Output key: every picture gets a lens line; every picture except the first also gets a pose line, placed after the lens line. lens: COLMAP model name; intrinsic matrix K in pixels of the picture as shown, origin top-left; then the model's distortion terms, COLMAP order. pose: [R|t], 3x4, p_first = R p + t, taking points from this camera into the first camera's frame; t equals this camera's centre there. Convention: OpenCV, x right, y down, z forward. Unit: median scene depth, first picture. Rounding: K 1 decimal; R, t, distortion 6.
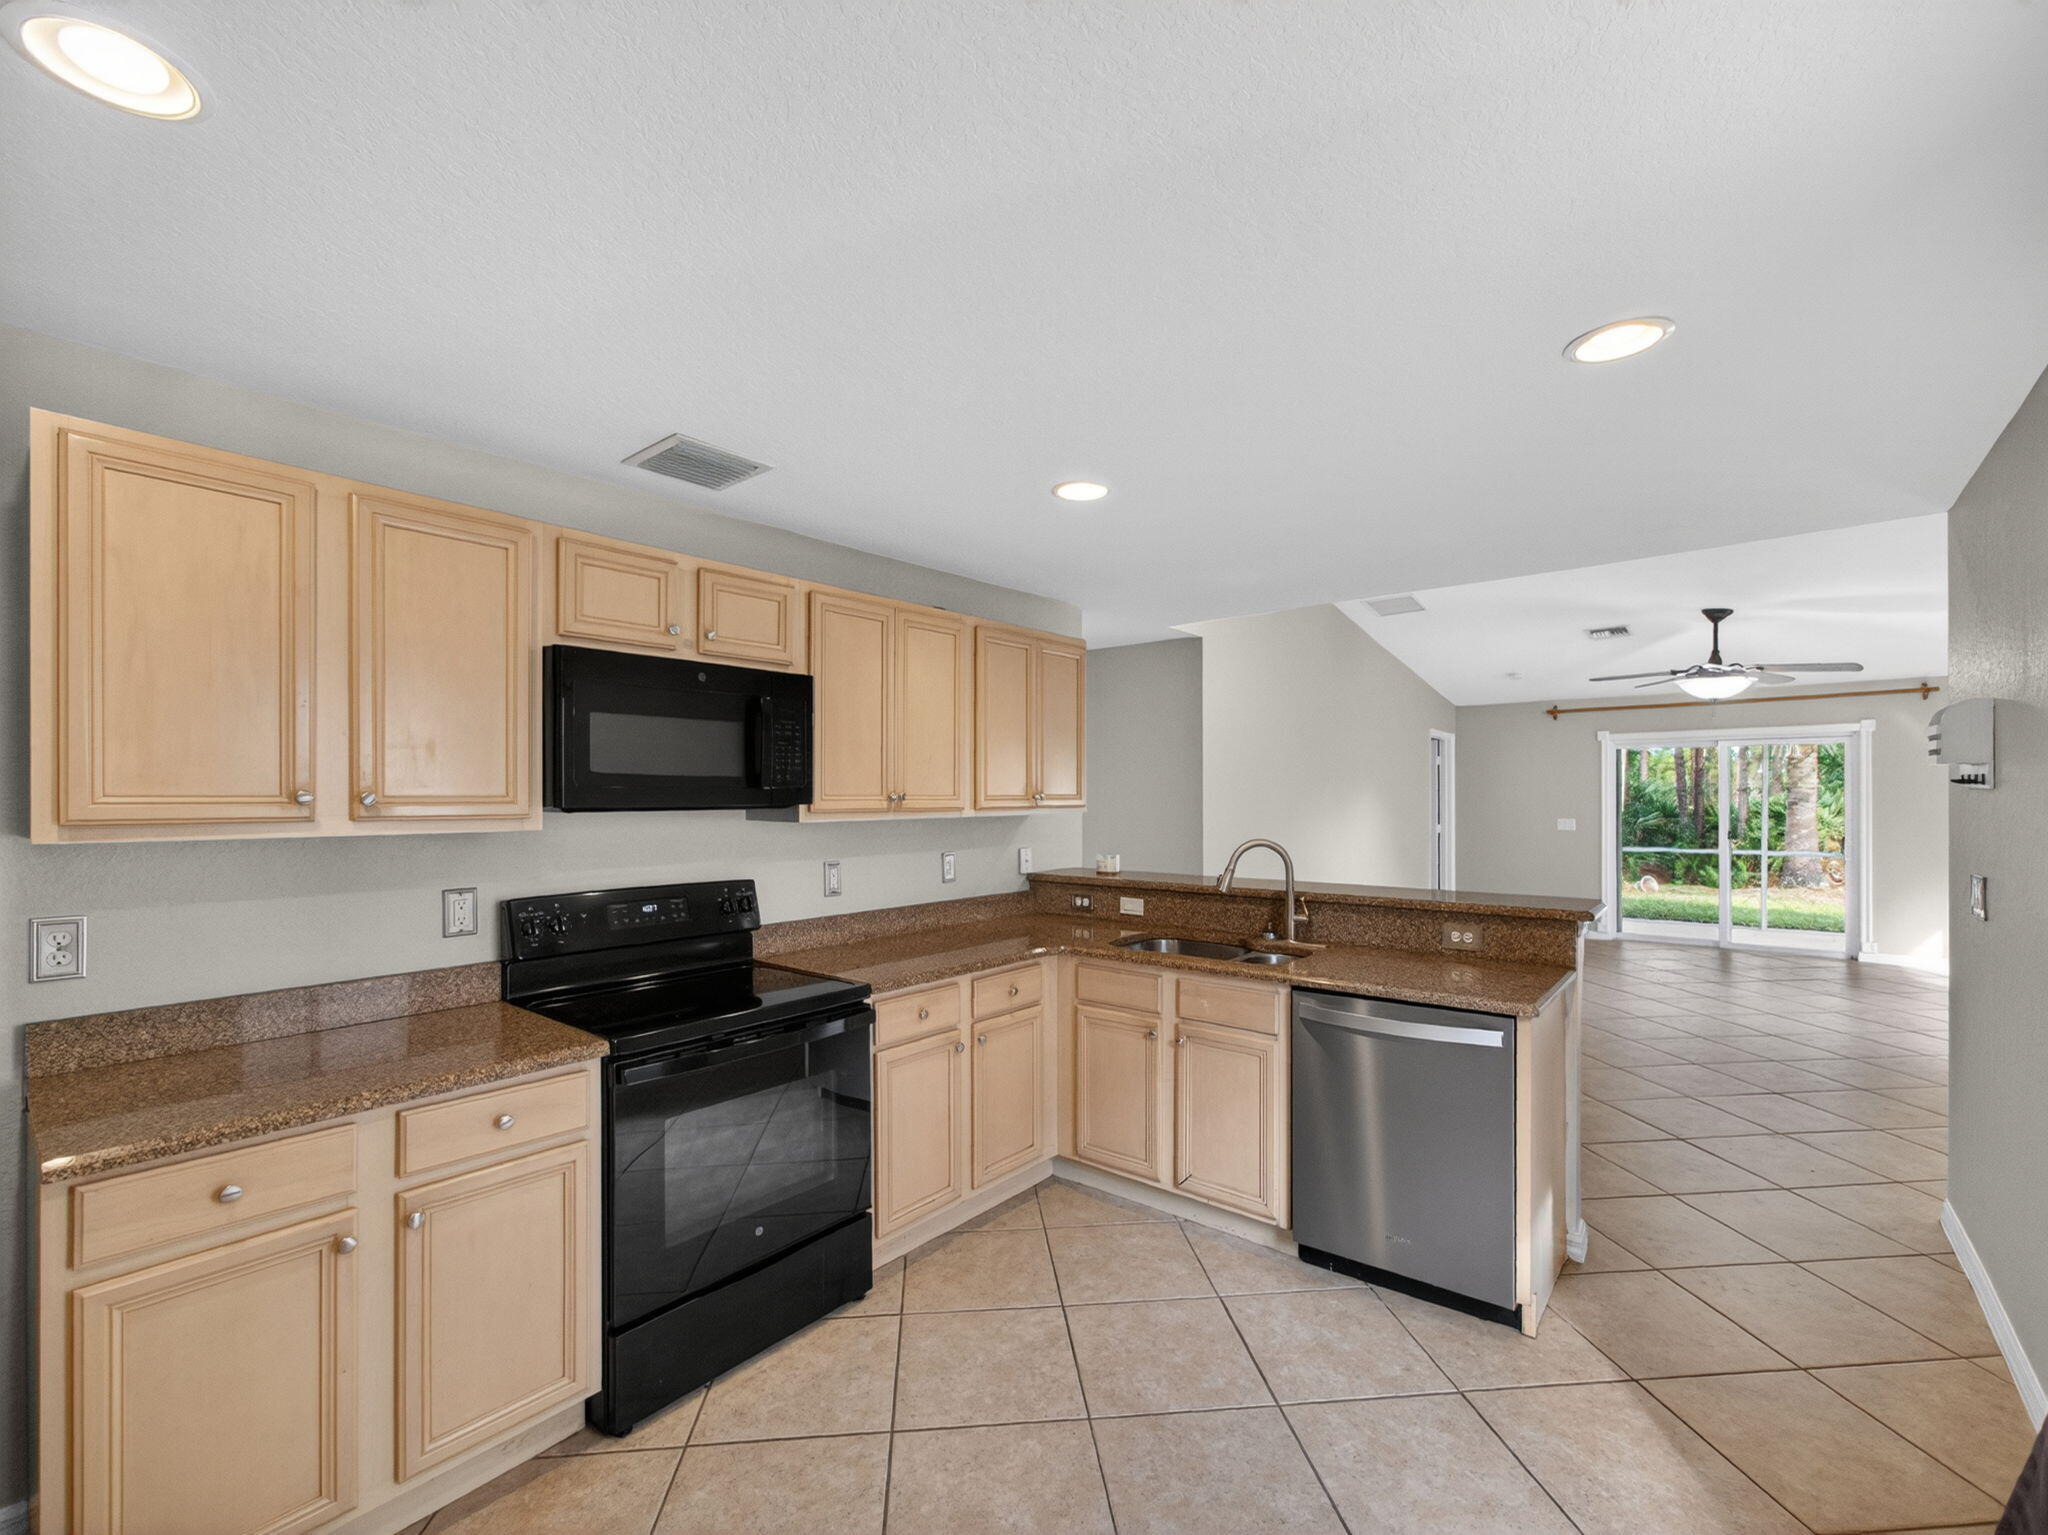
lens RADIAL K [[842.2, 0, 1018.8], [0, 842.2, 786.5], [0, 0, 1]] dist [-0.009525, 0.000692]
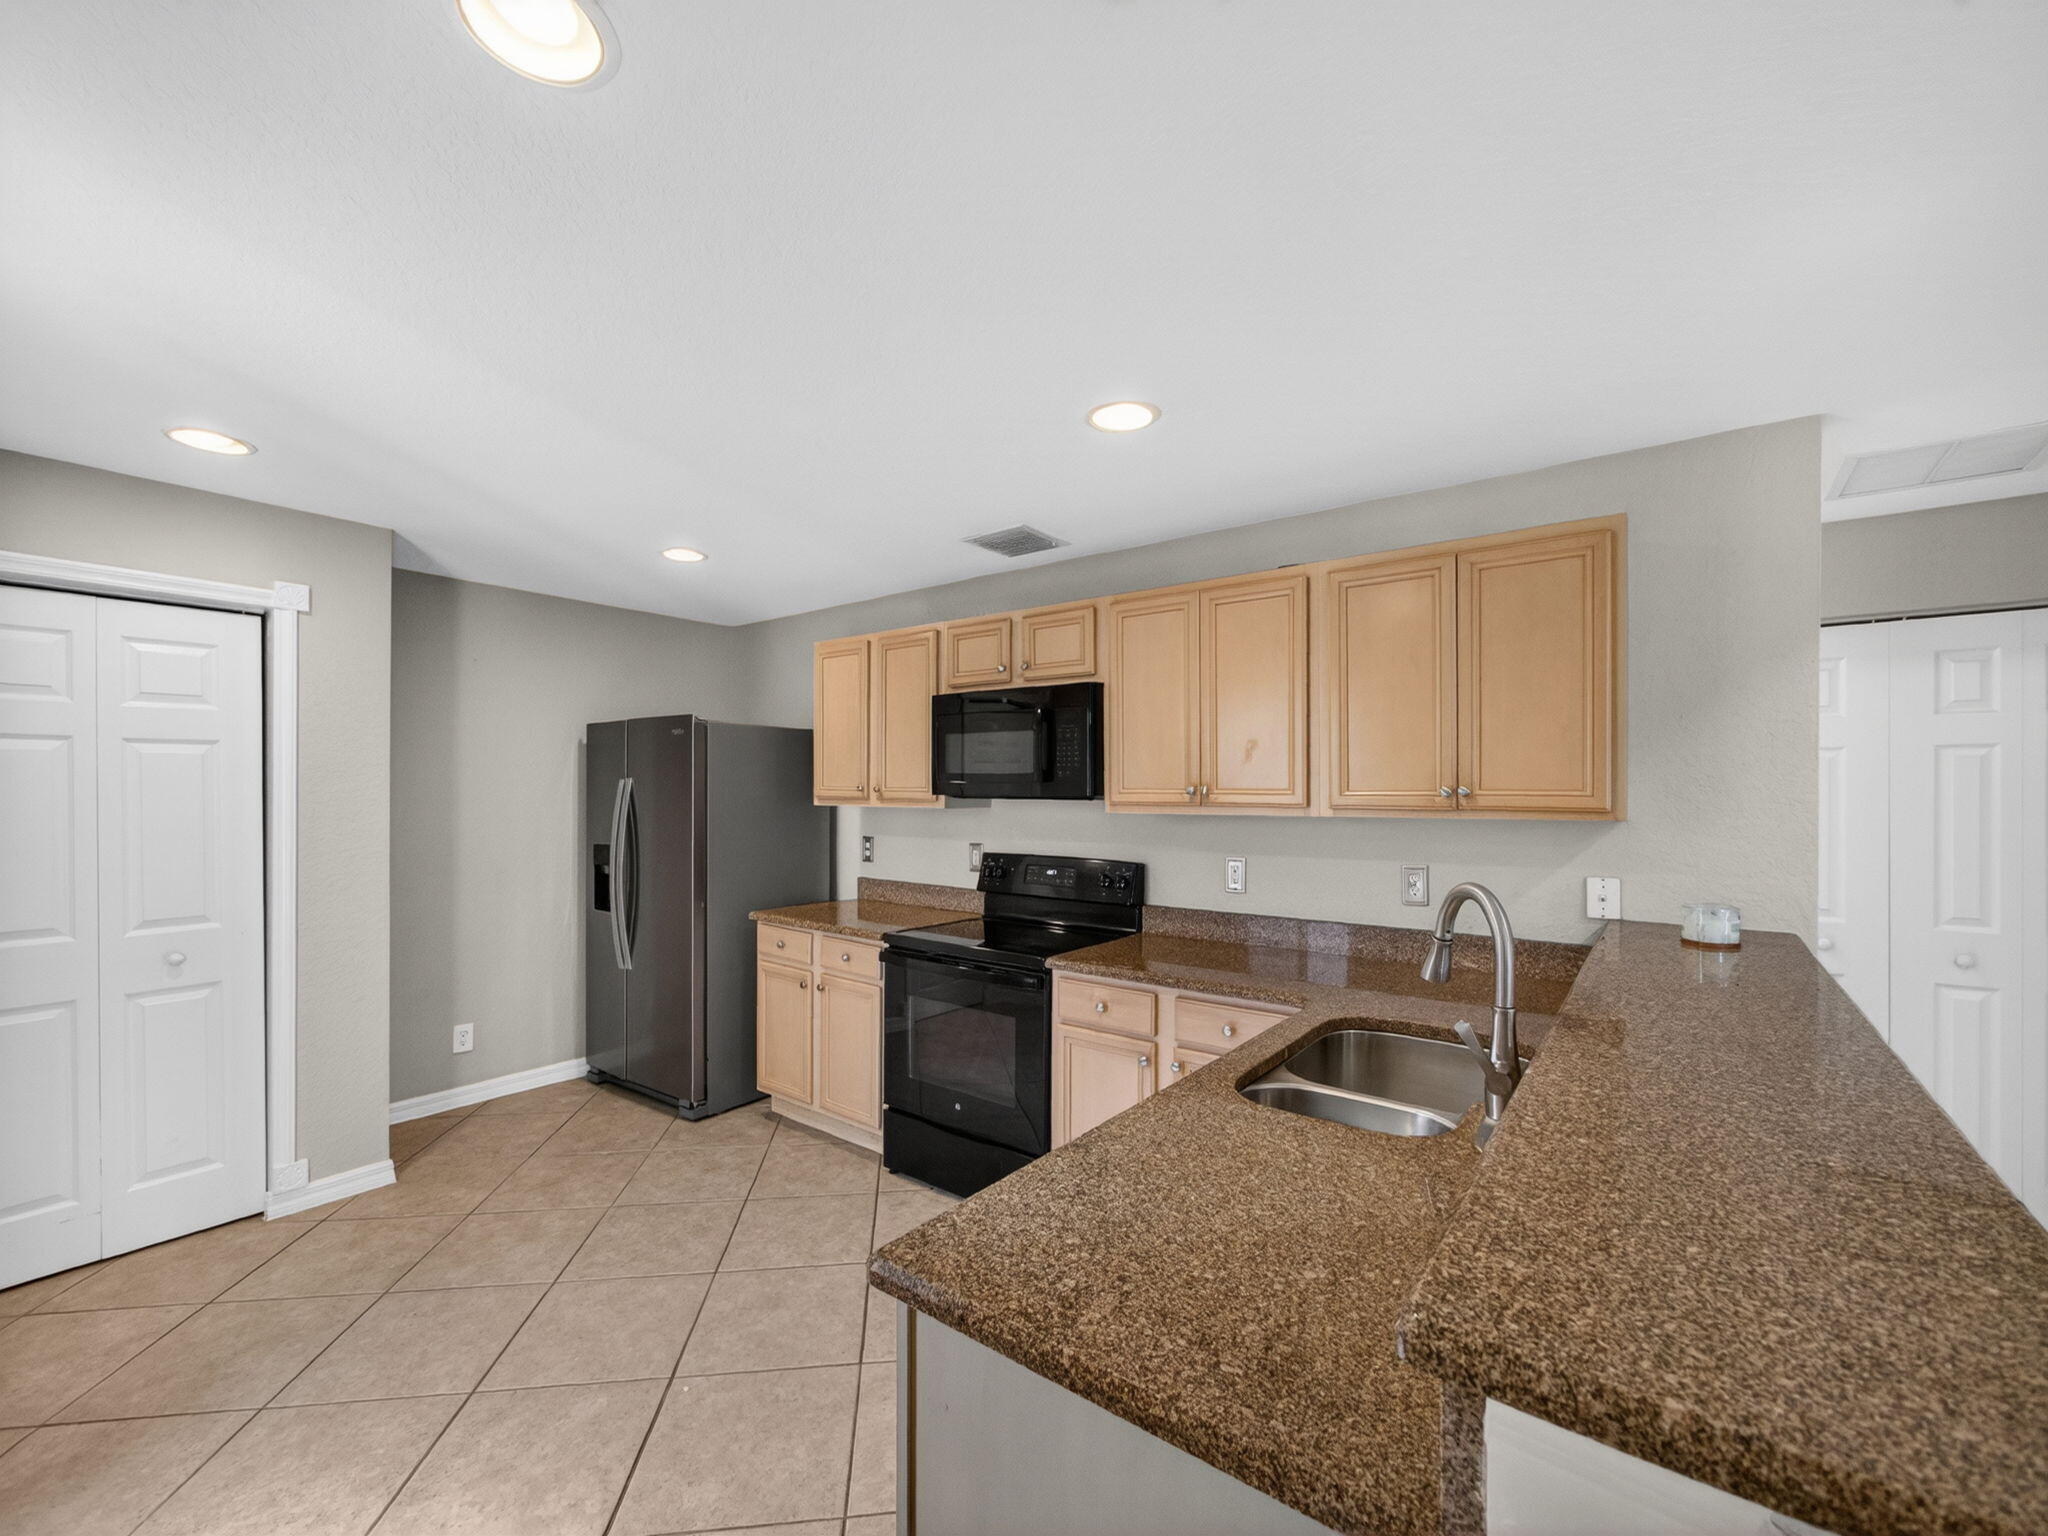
lens RADIAL K [[842.2, 0, 1028.4], [0, 842.2, 775.8], [0, 0, 1]] dist [-0.009525, 0.000692]
pose [[0.087281, -0.009201, -0.996141, 0.896218], [0.003500, 0.999954, -0.008929, 0.003638], [0.996178, -0.002707, 0.087309, 0.840040]]
